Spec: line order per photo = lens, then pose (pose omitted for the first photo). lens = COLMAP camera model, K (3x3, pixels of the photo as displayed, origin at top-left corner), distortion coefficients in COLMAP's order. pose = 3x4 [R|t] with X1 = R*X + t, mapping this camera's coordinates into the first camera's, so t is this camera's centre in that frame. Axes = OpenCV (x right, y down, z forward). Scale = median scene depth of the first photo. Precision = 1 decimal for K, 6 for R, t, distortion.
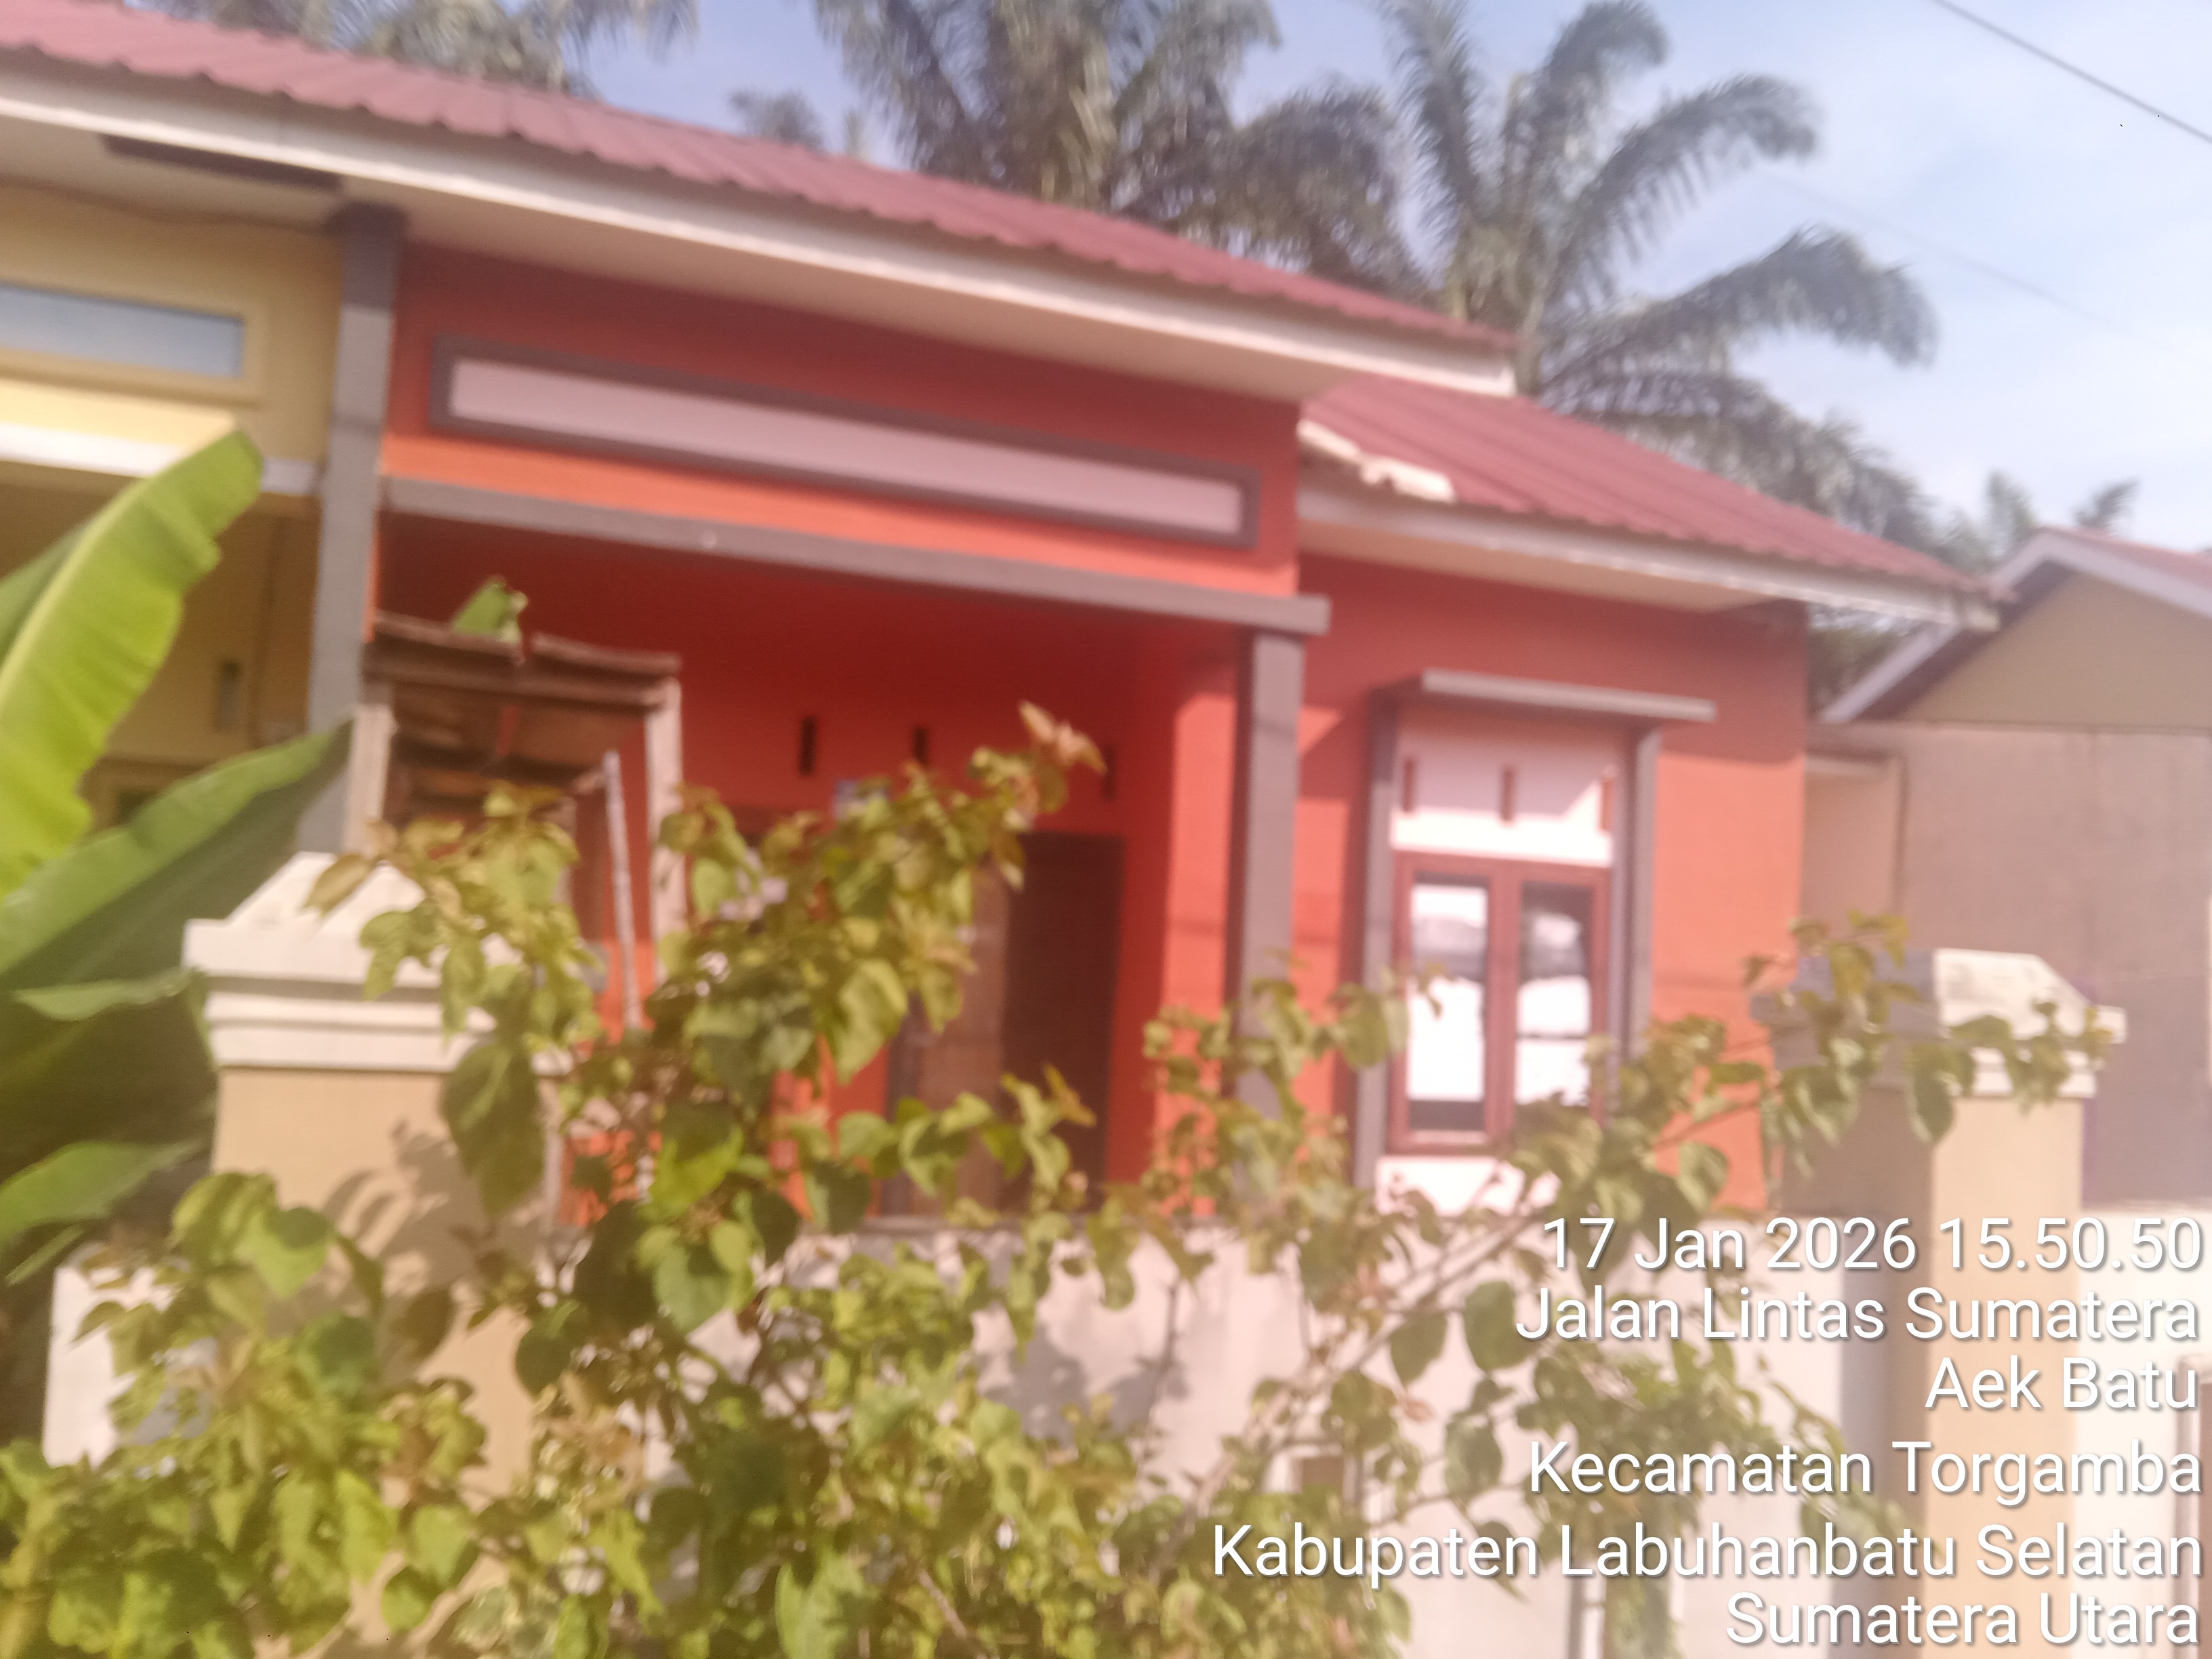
lens RADIAL K [[1868.3, 0, 1106.0], [0, 1868.3, 829.5], [0, 0, 1]] dist [0.148496, -0.007203]
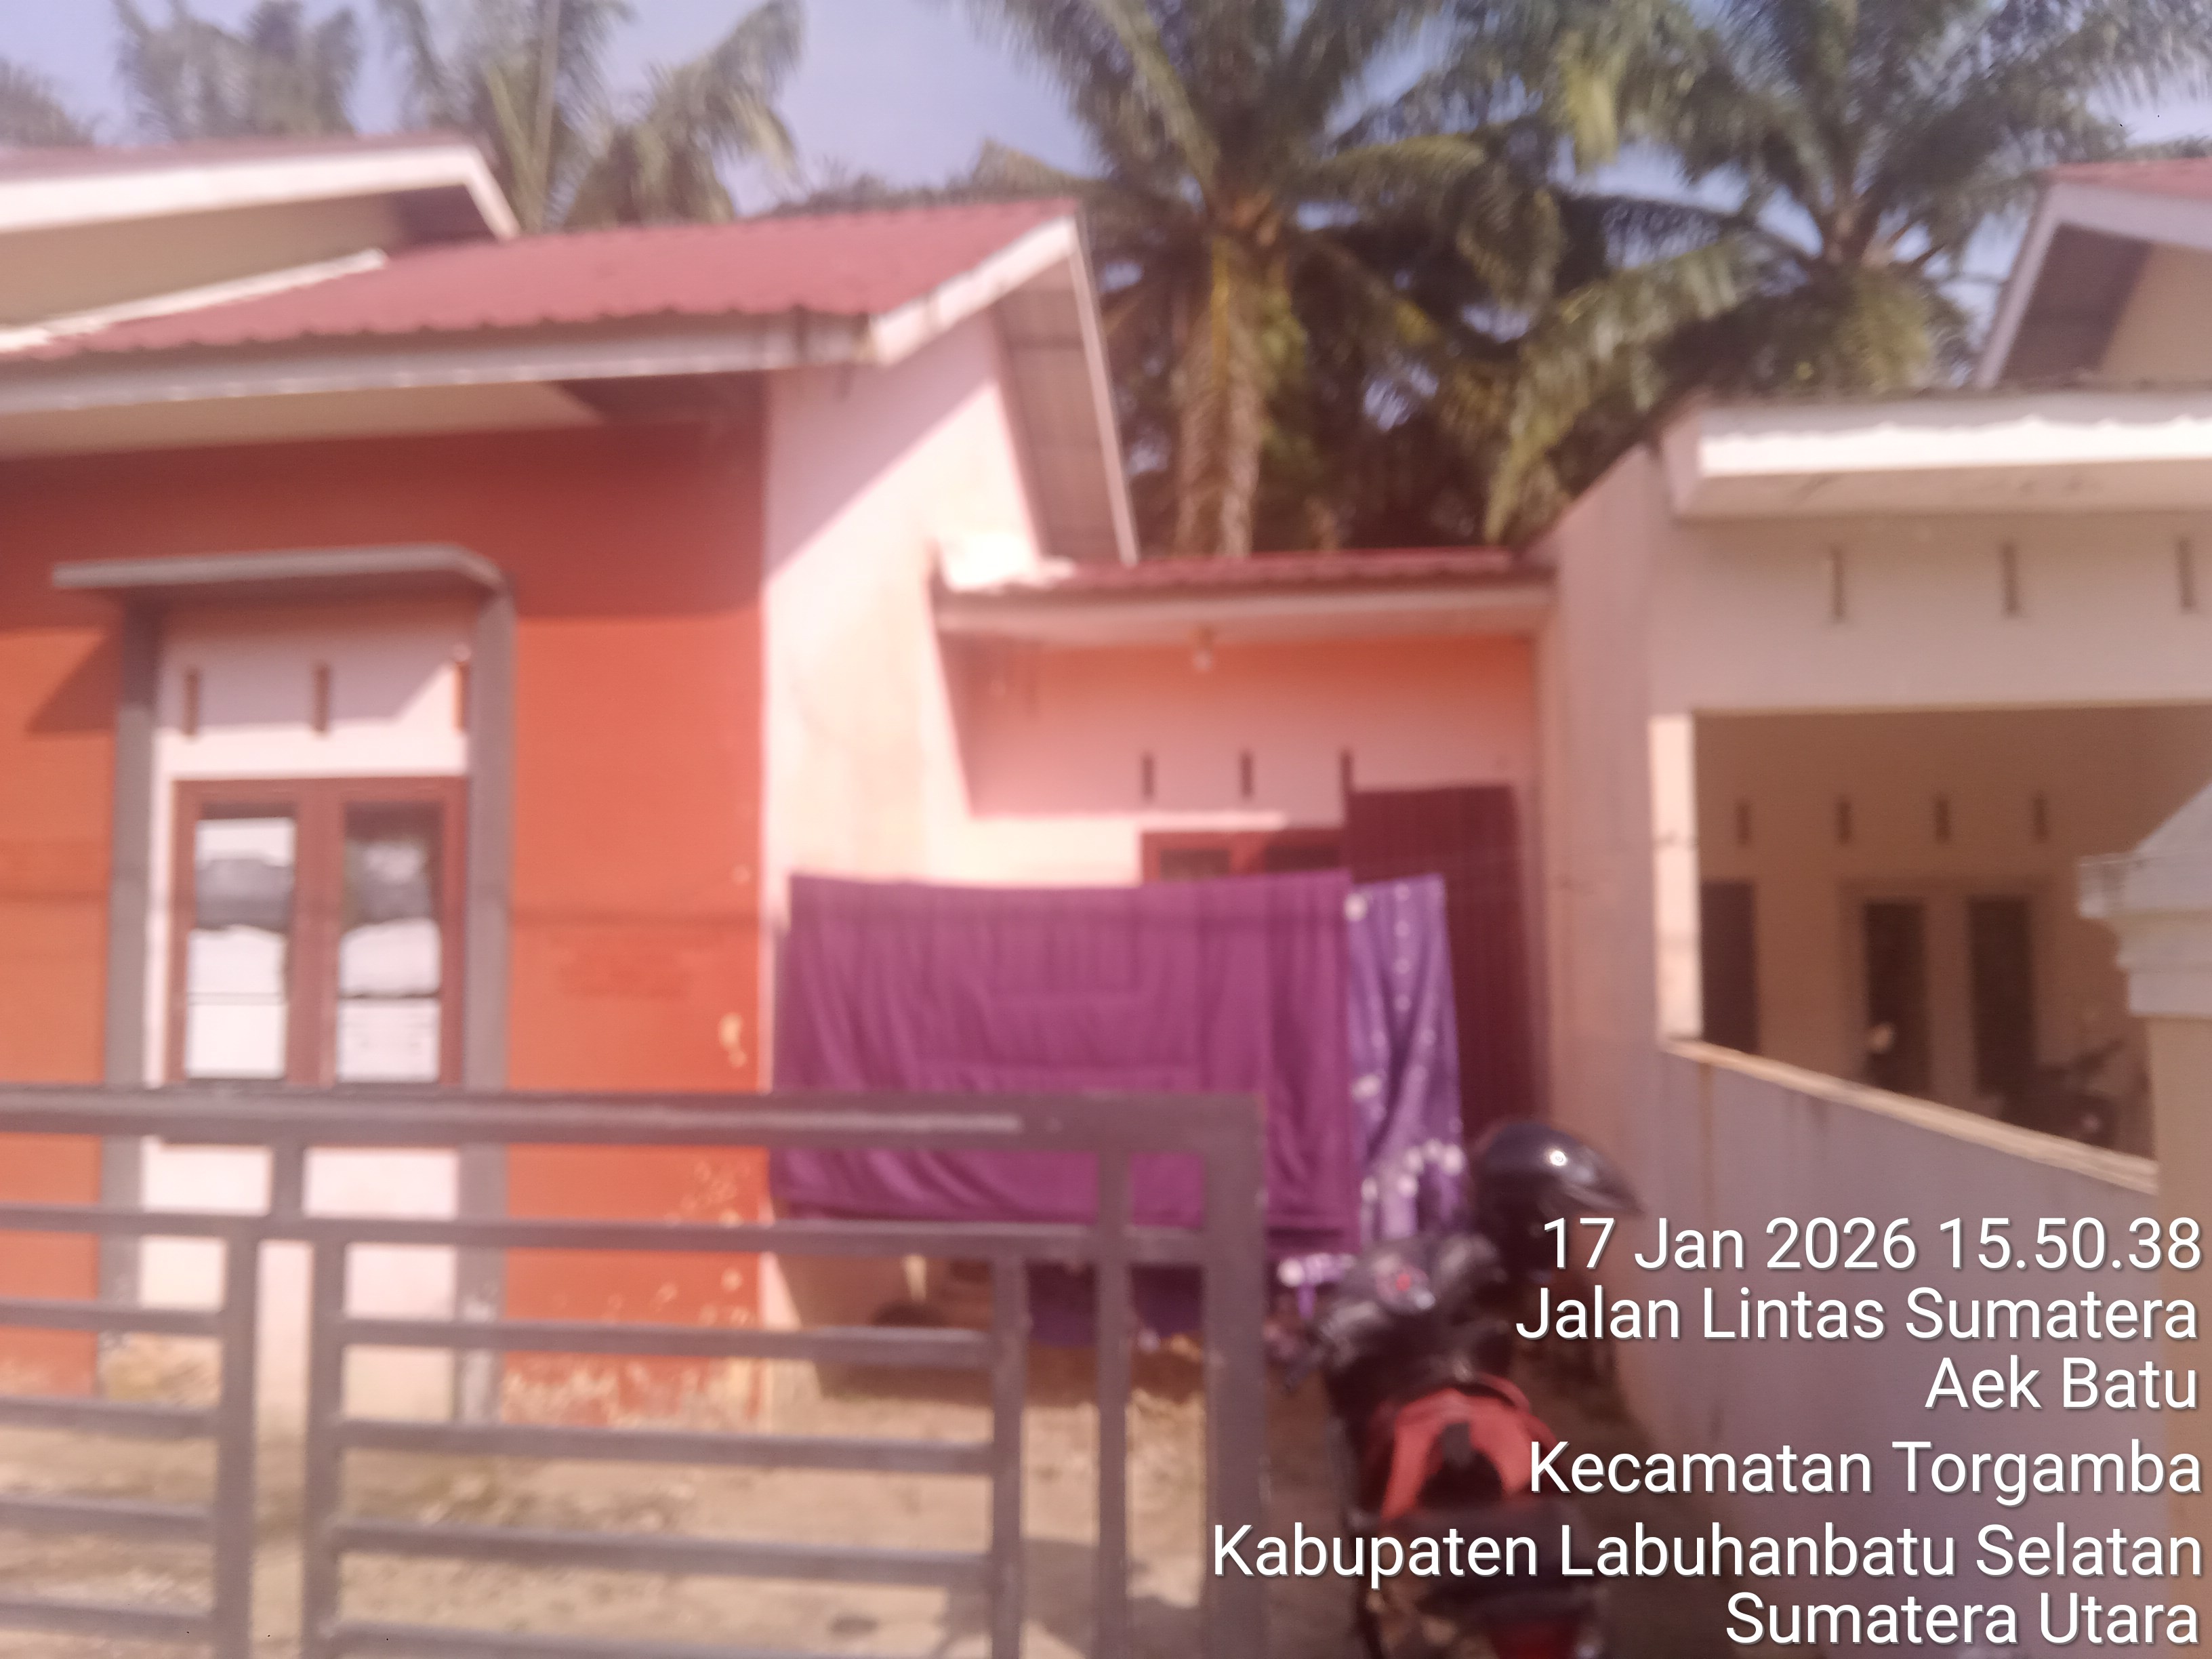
lens RADIAL K [[1794.2, 0, 1106.0], [0, 1794.2, 829.5], [0, 0, 1]] dist [-0.008918, 0.006426]
pose [[0.847618, -0.091260, -0.522700, 0.900457], [0.088702, 0.995607, -0.029985, 0.090693], [0.523140, -0.020949, 0.851989, 0.524624]]
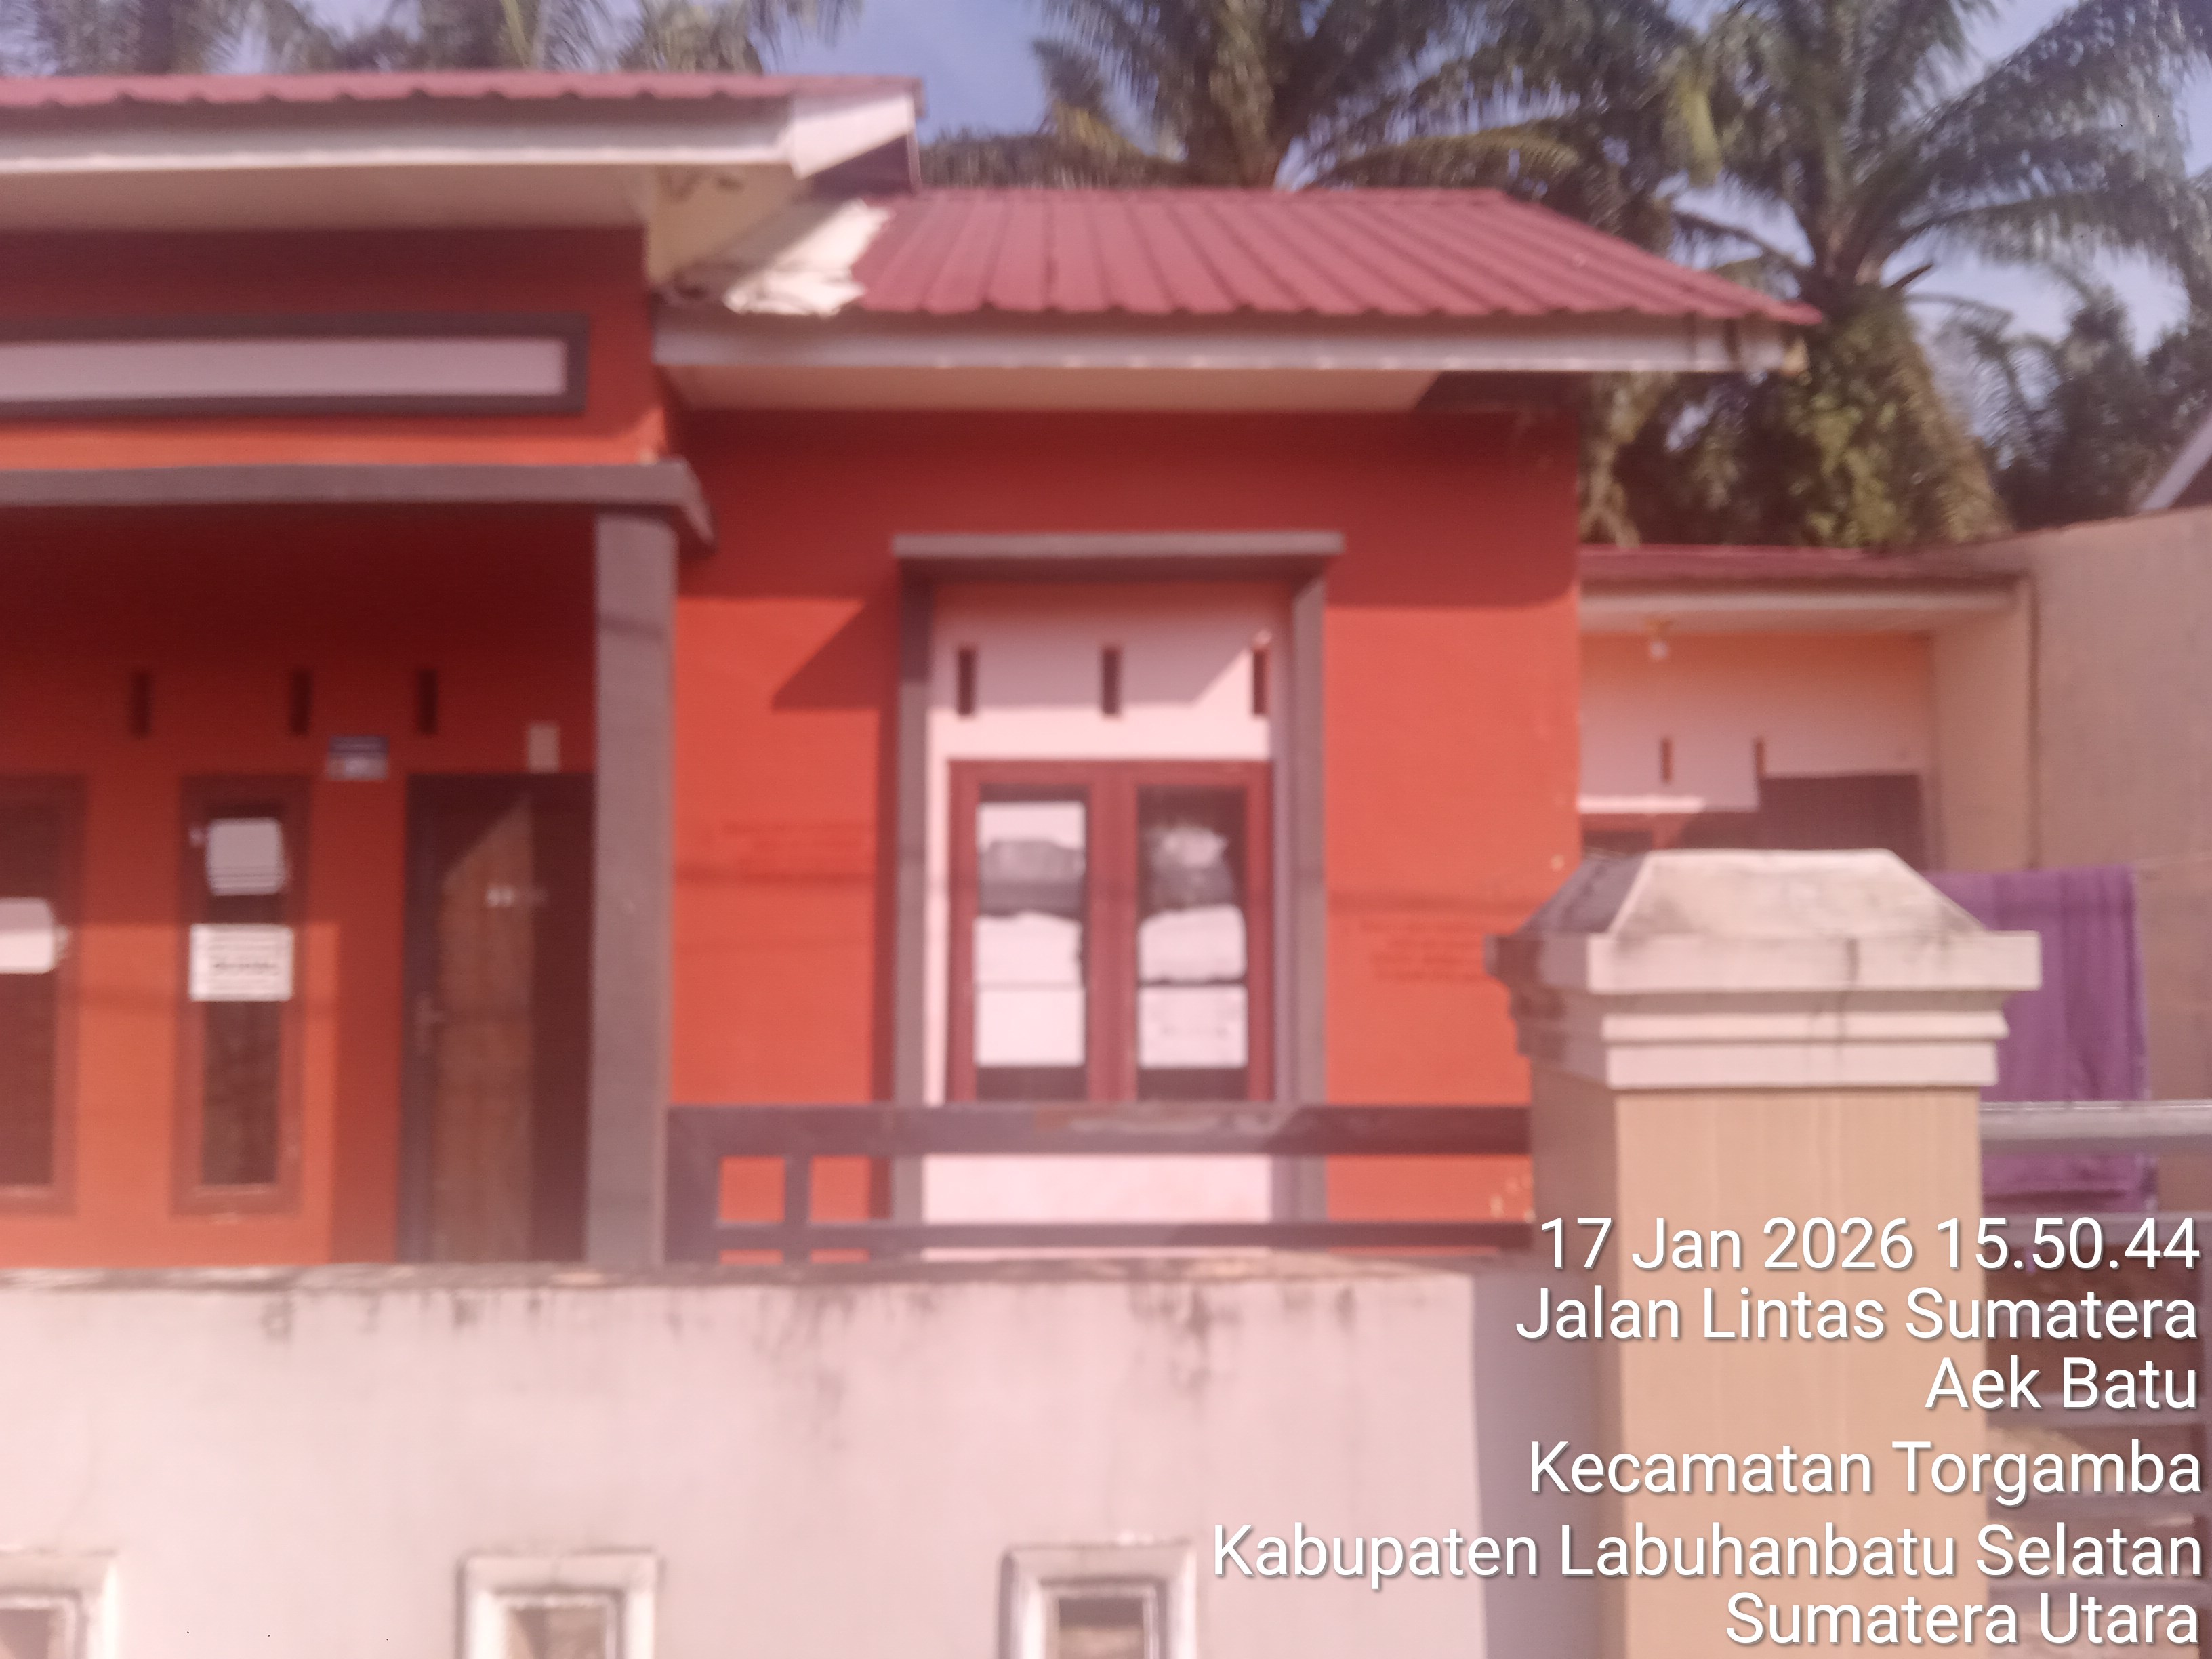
lens RADIAL K [[1868.3, 0, 1106.0], [0, 1868.3, 829.5], [0, 0, 1]] dist [0.148496, -0.007203]
pose [[0.920368, -0.078251, -0.383145, 0.512941], [0.078783, 0.996789, -0.014329, 0.055666], [0.383036, -0.016997, 0.923577, 0.271312]]
